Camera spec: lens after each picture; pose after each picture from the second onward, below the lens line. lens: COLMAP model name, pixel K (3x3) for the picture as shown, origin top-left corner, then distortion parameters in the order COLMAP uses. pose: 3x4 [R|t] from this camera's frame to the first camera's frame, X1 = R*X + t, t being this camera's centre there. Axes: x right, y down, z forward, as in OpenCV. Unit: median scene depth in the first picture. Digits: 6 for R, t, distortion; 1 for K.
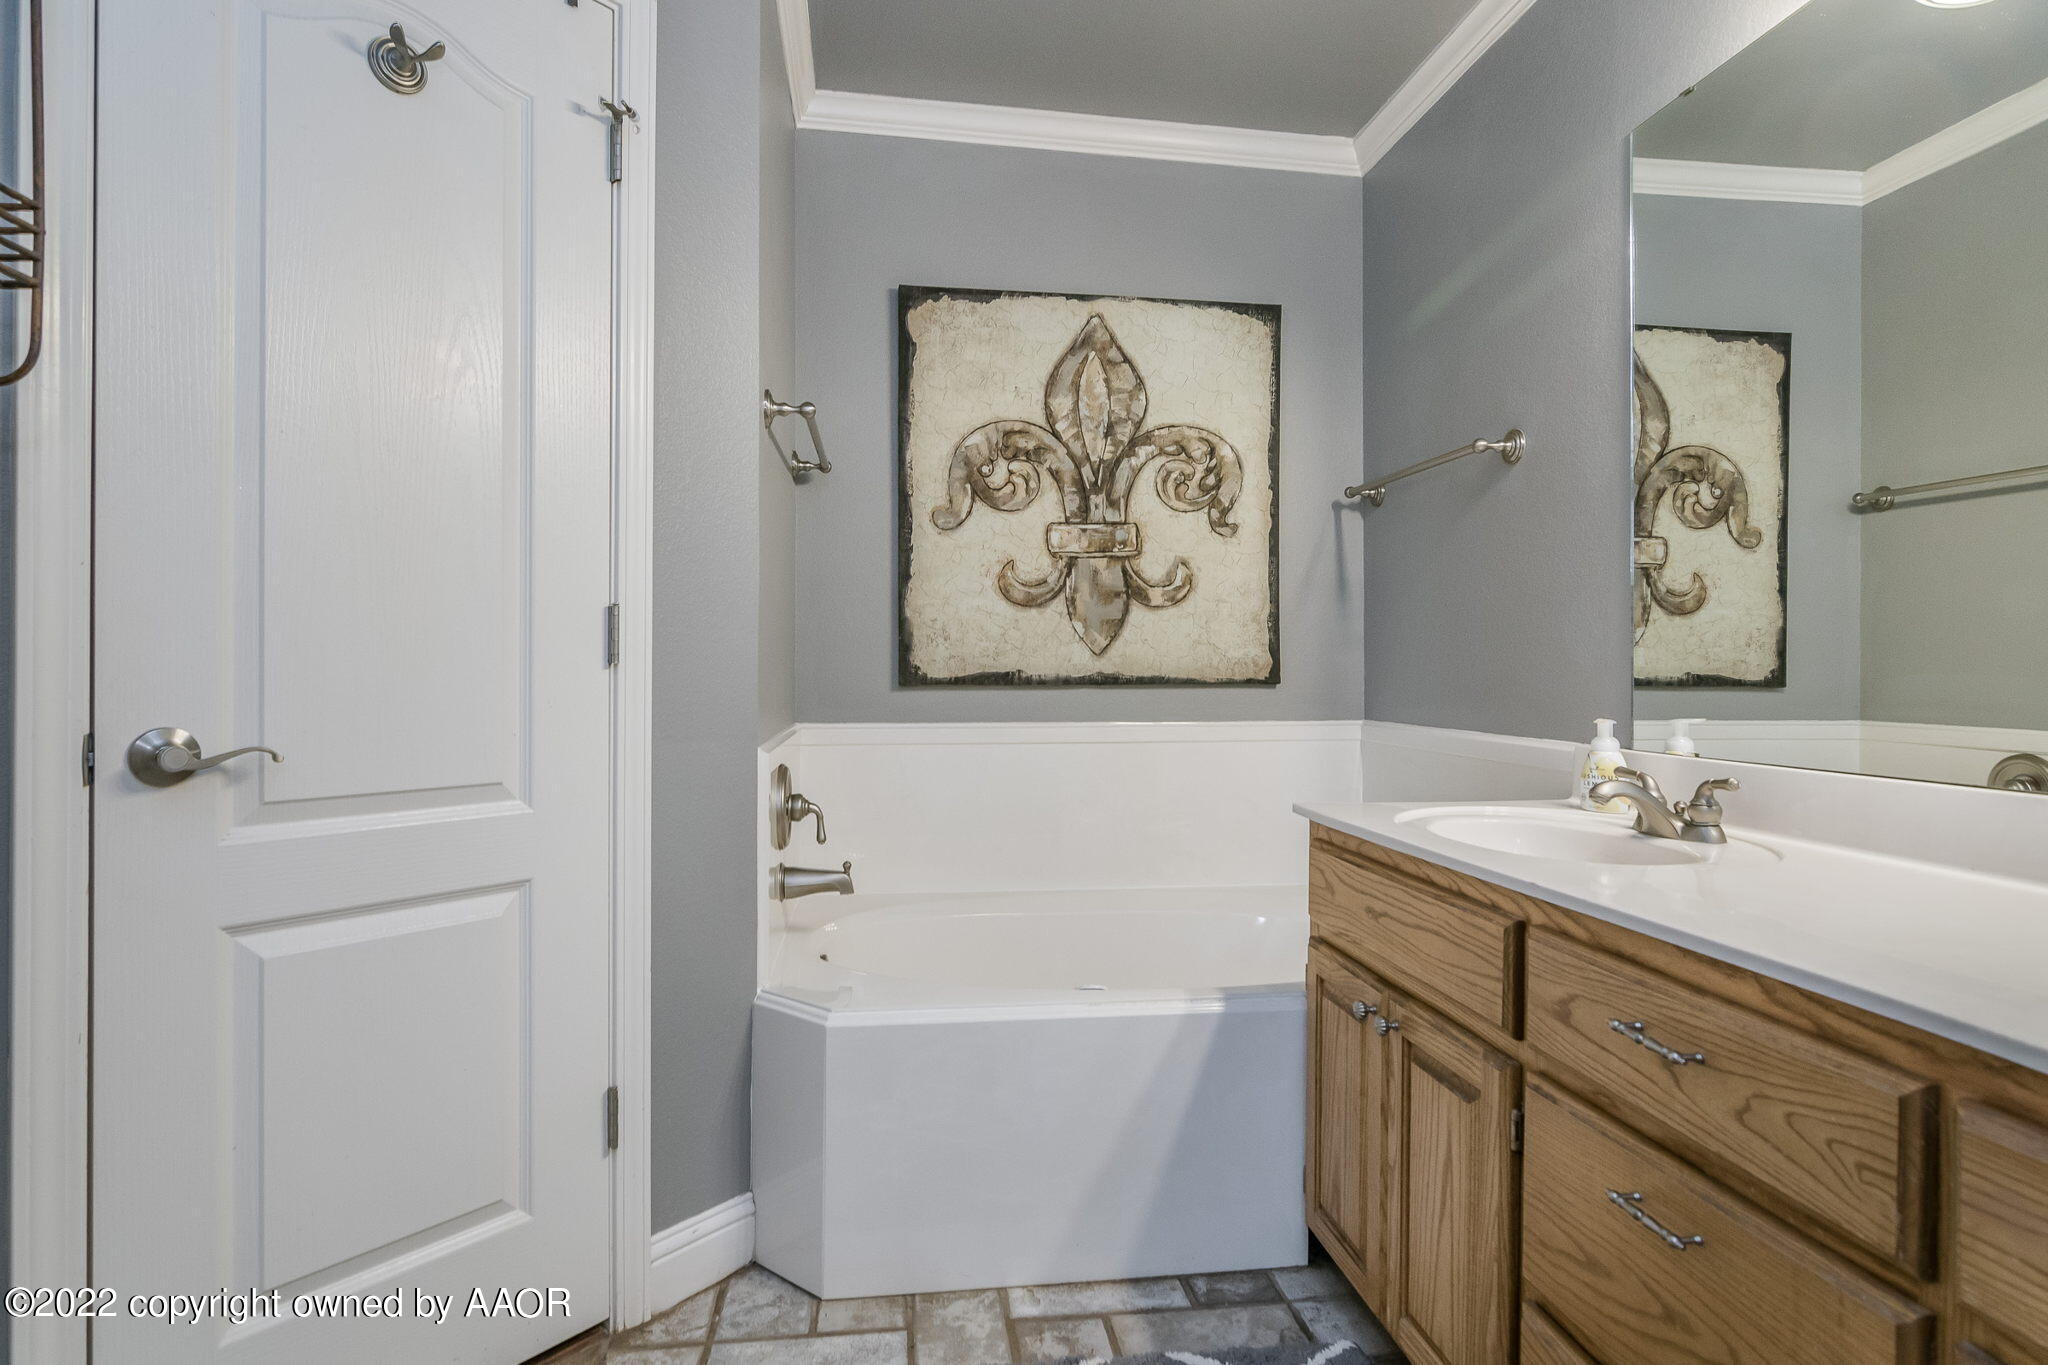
lens RADIAL K [[1056.0, 0, 1022.3], [0, 1056.0, 663.2], [0, 0, 1]] dist [-0.006499, 0.000298]
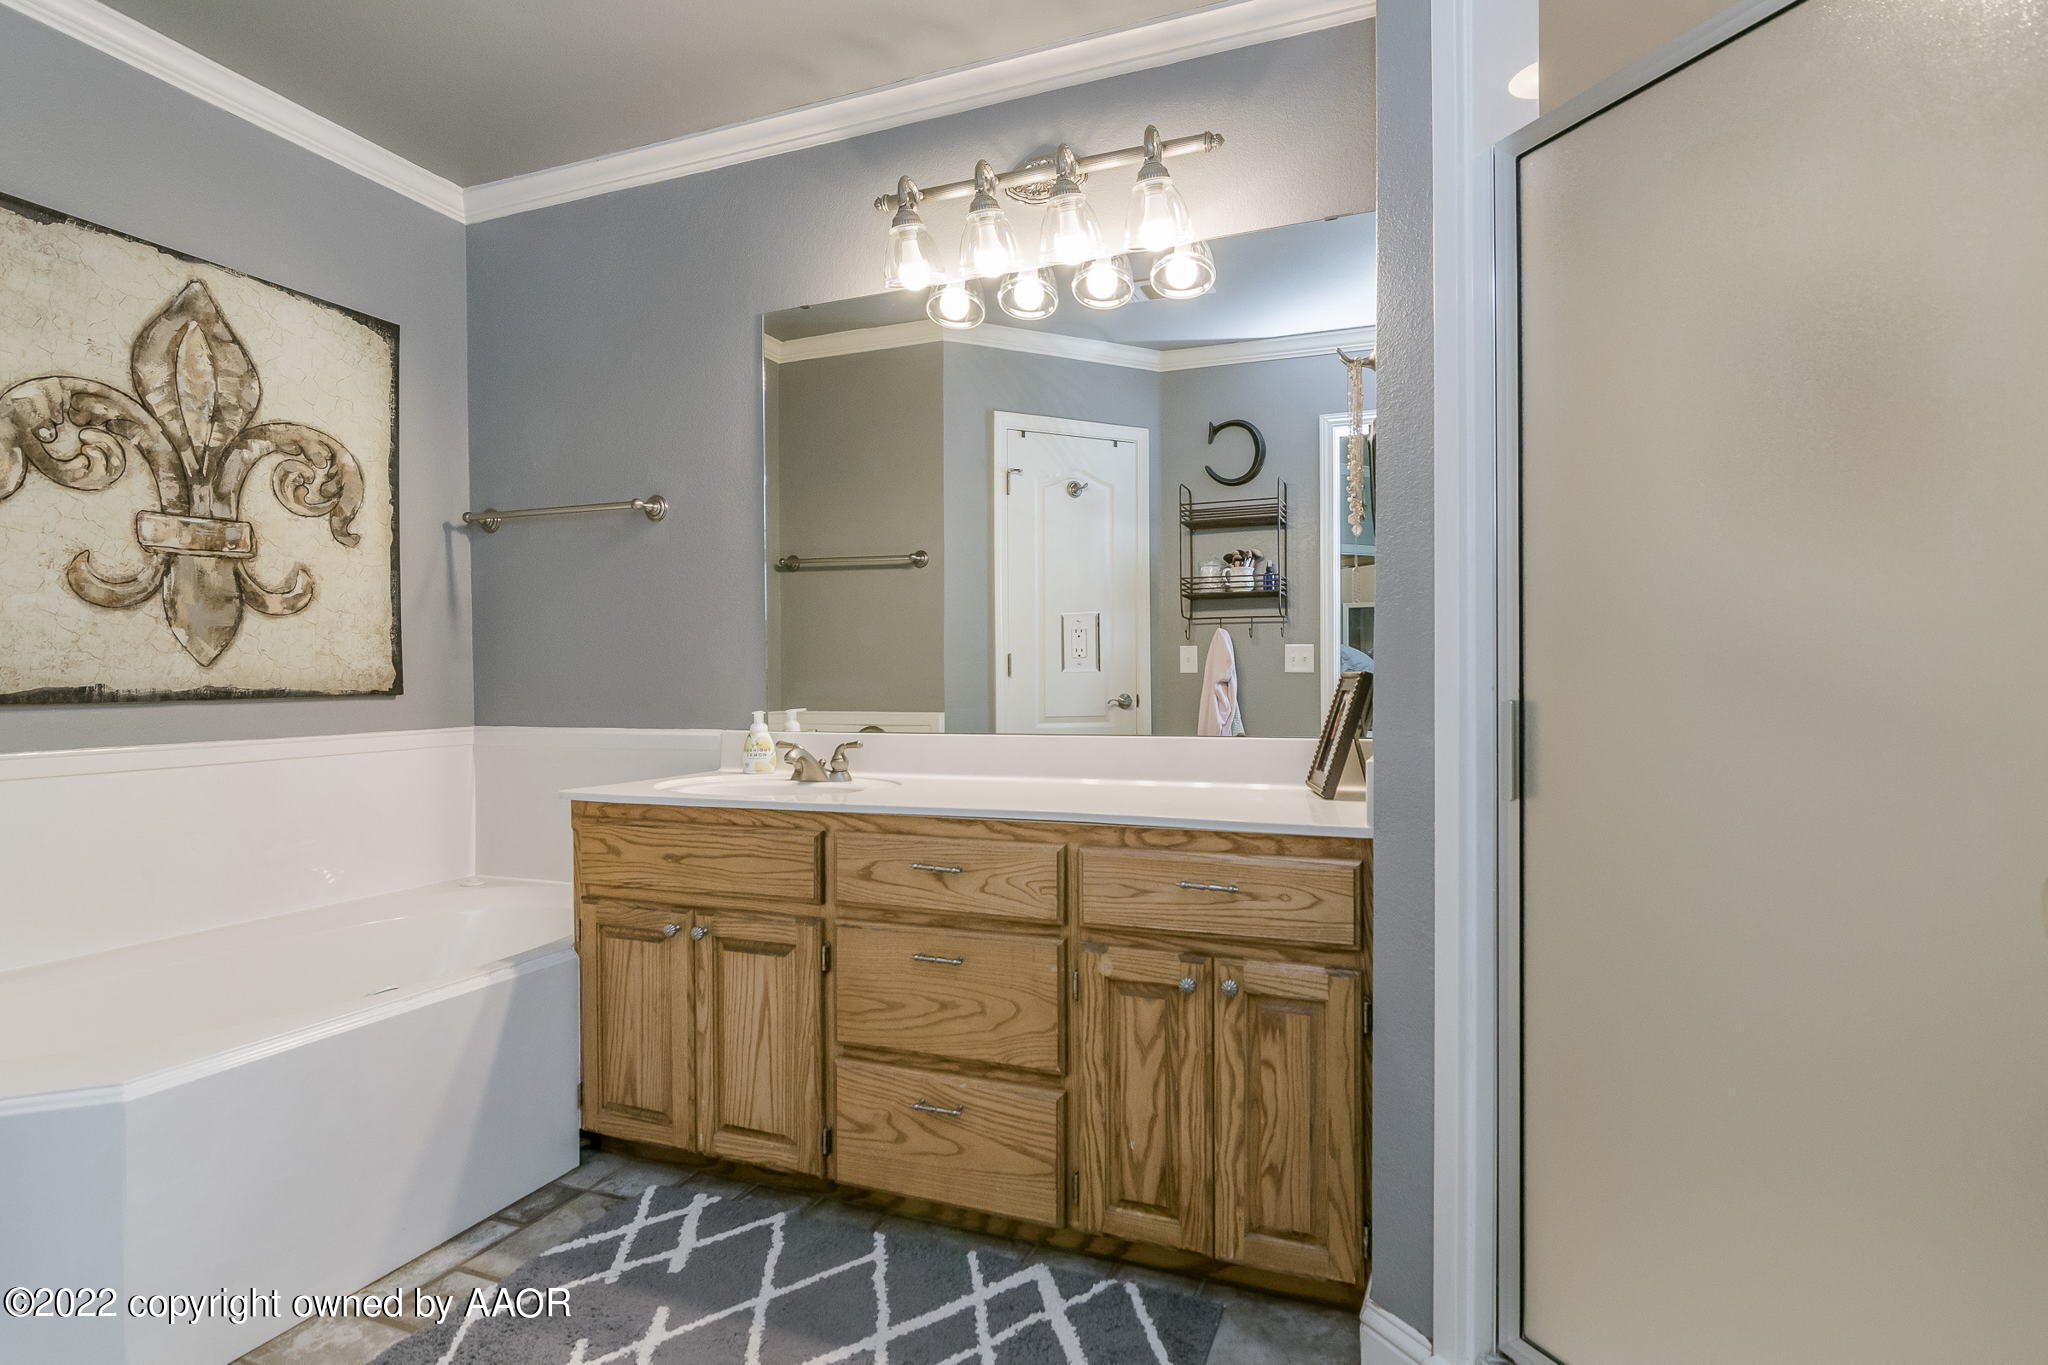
lens RADIAL K [[1056.0, 0, 1022.5], [0, 1056.0, 687.9], [0, 0, 1]] dist [-0.006499, 0.000298]
pose [[0.489720, -0.016050, 0.871732, -0.366737], [0.004098, 0.999862, 0.016107, -0.001095], [-0.871870, -0.004315, 0.489718, -0.031995]]
